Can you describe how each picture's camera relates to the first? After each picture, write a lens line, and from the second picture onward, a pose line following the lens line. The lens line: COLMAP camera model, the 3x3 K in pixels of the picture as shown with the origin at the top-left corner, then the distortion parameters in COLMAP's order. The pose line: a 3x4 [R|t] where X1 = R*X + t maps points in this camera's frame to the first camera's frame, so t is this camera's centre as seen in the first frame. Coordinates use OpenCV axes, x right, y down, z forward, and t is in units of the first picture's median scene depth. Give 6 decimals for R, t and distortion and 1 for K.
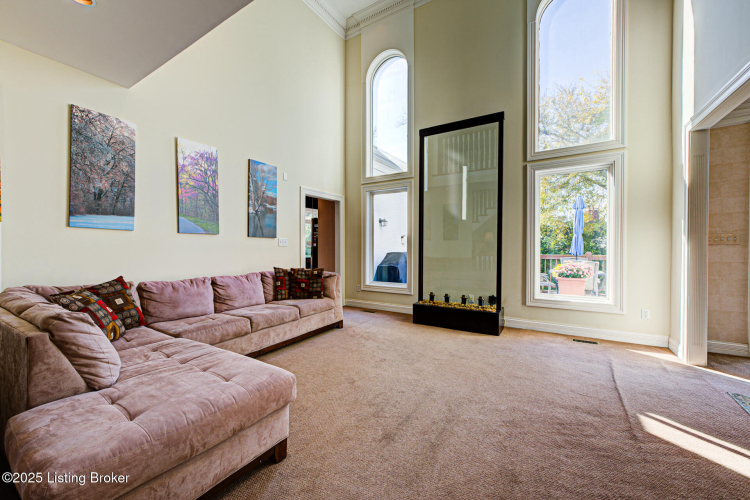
lens RADIAL K [[294.5, 0, 375.0], [0, 294.5, 250.0], [0, 0, 1]] dist [0.002001, 0.000190]
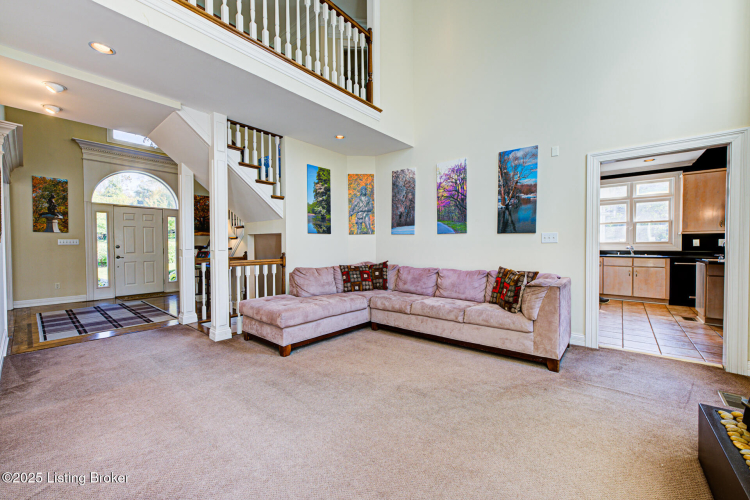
lens RADIAL K [[294.5, 0, 375.0], [0, 294.5, 250.0], [0, 0, 1]] dist [0.002001, 0.000190]
pose [[-0.126437, 0.018936, -0.991794, 0.651404], [-0.004441, 0.999797, 0.019655, -0.008348], [0.991965, 0.006890, -0.126328, 0.802094]]
